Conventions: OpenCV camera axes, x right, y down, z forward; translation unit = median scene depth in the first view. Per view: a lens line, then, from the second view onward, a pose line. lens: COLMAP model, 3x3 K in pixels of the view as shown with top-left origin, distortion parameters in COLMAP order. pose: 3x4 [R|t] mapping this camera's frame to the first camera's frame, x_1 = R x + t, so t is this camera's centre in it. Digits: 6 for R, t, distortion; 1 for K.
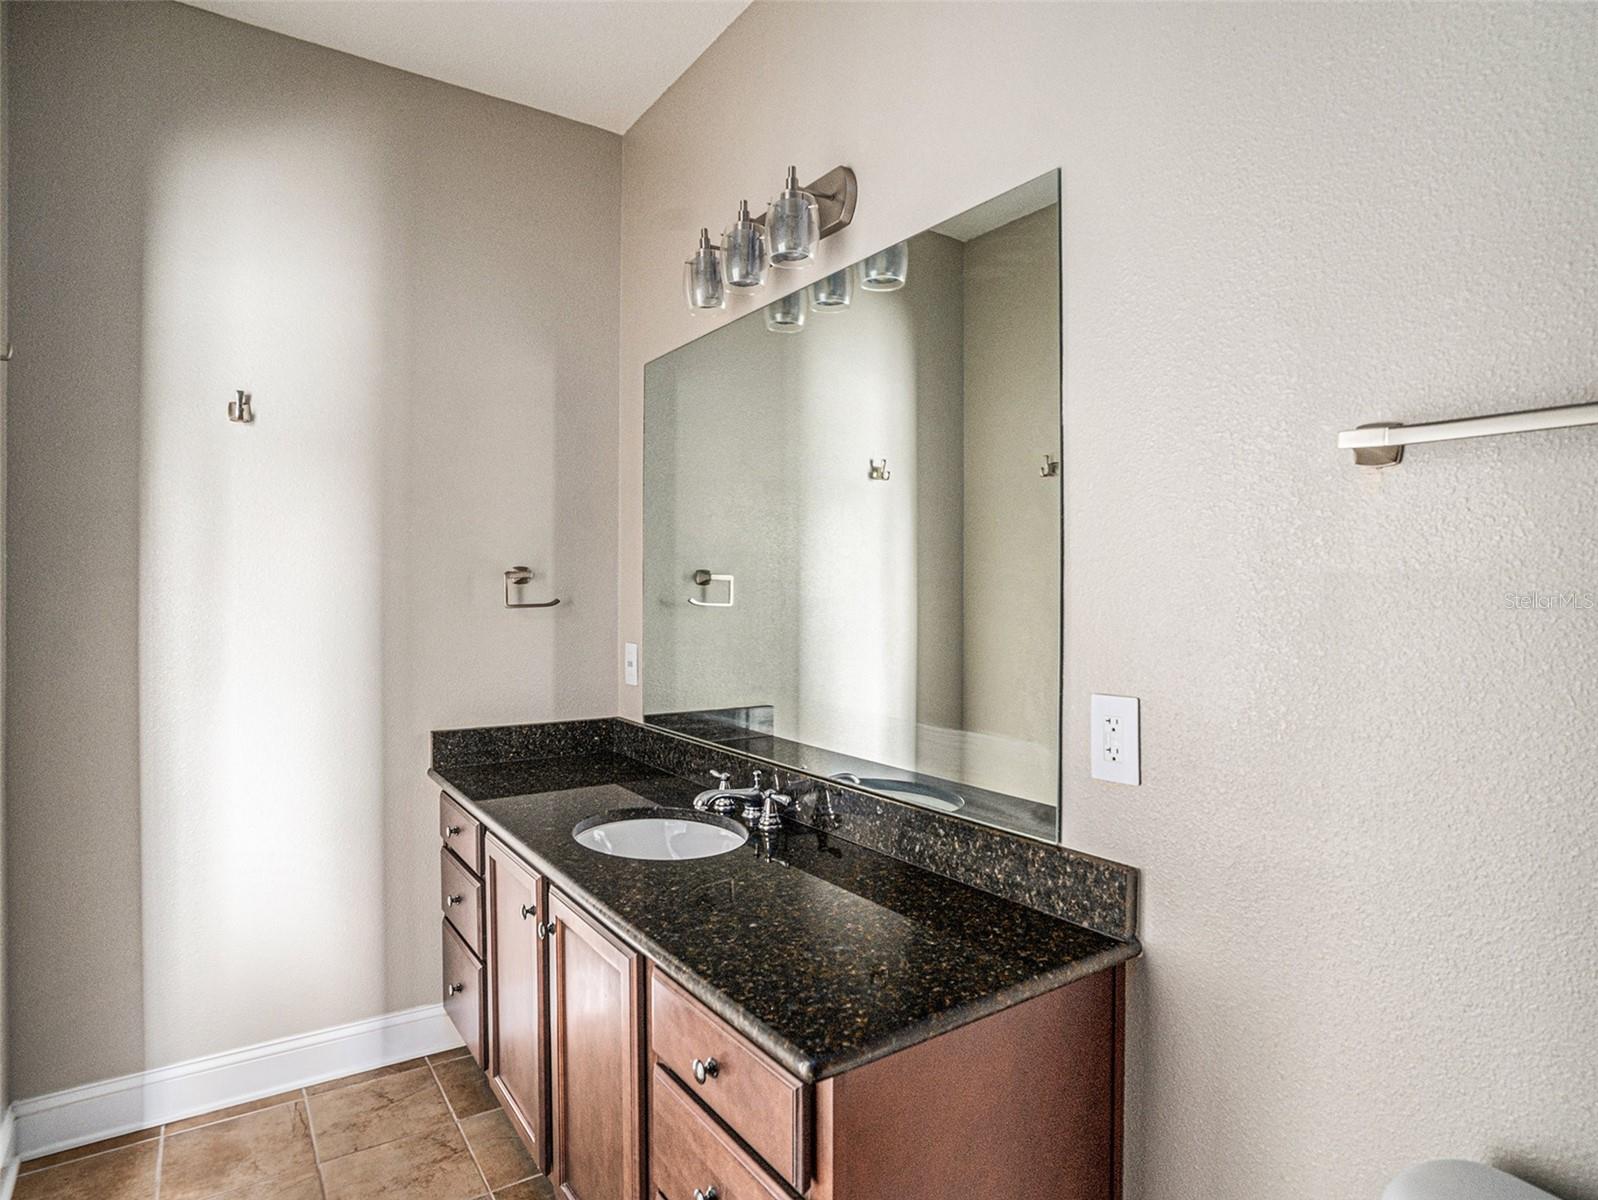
lens RADIAL K [[878.1, 0, 799.0], [0, 878.1, 600.0], [0, 0, 1]] dist [-0.079444, 0.036602]
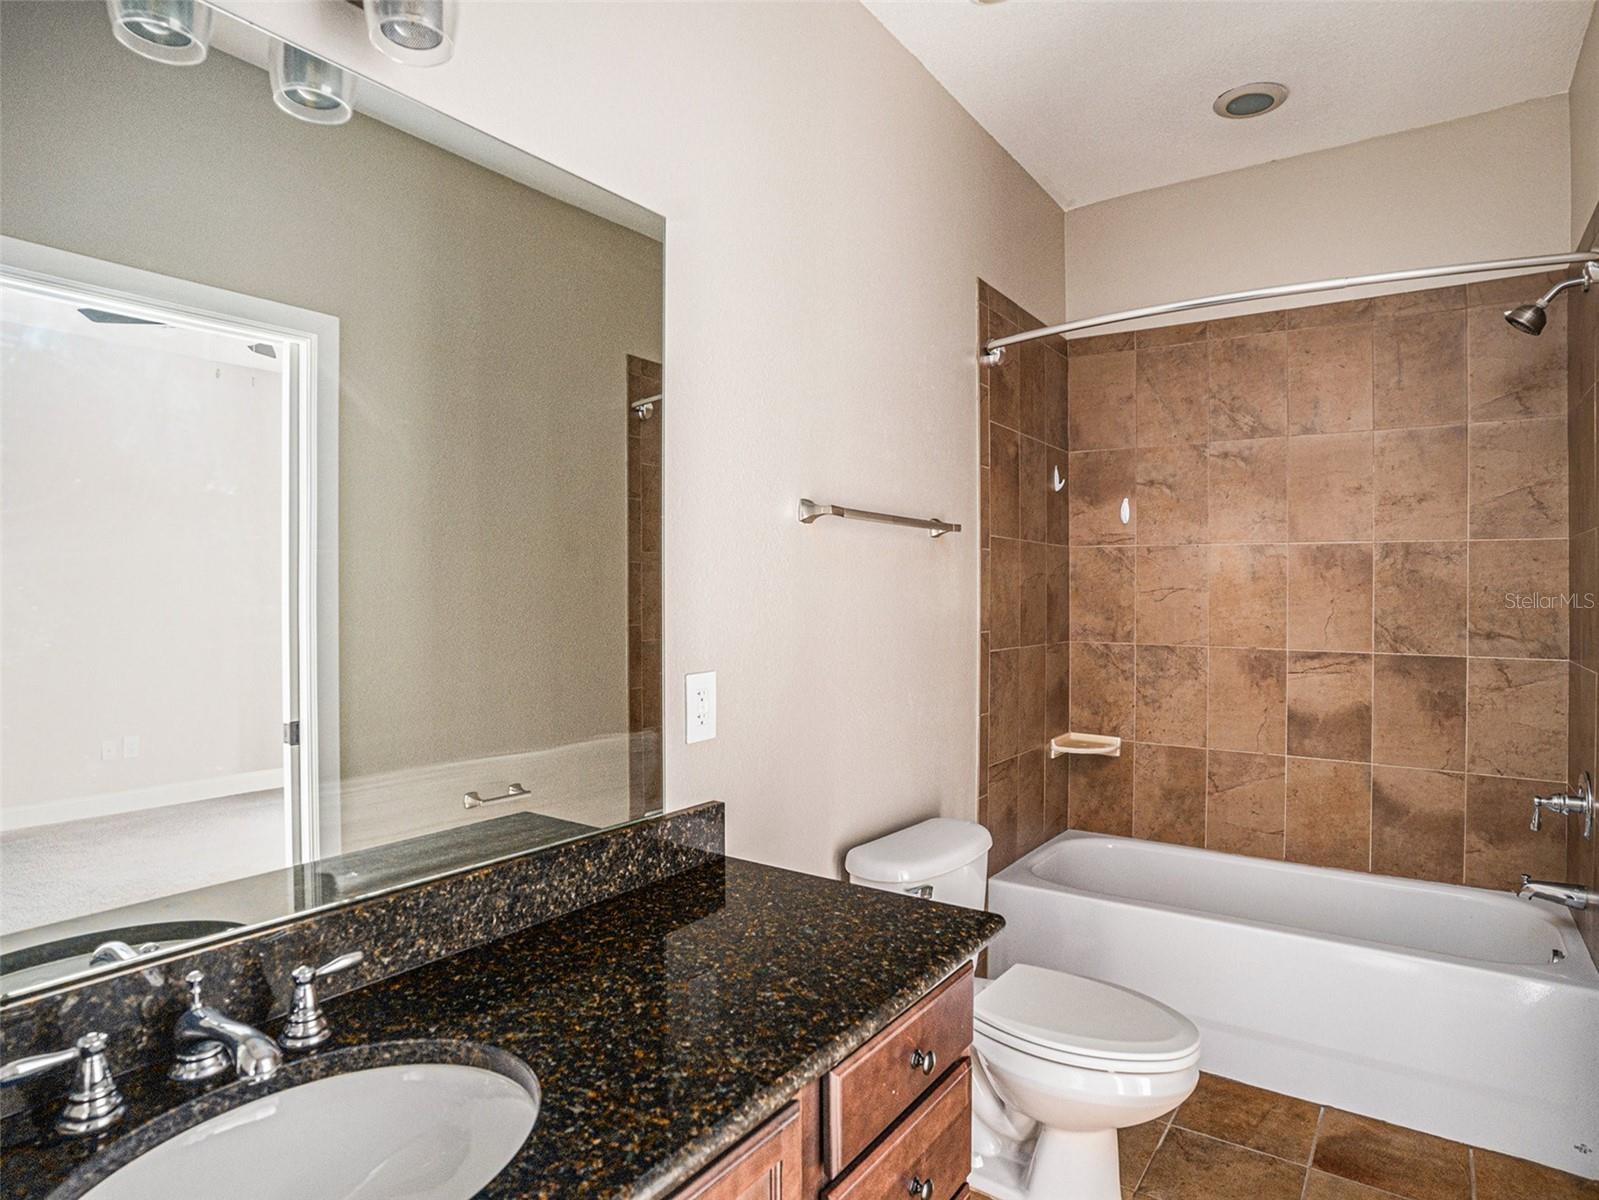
lens RADIAL K [[878.7, 0, 799.5], [0, 878.7, 600.0], [0, 0, 1]] dist [-0.079444, 0.036602]
pose [[-0.334243, -0.011455, 0.942417, -0.810488], [0.007950, 0.999856, 0.014973, -0.012075], [-0.942453, 0.012497, -0.334104, 1.179449]]
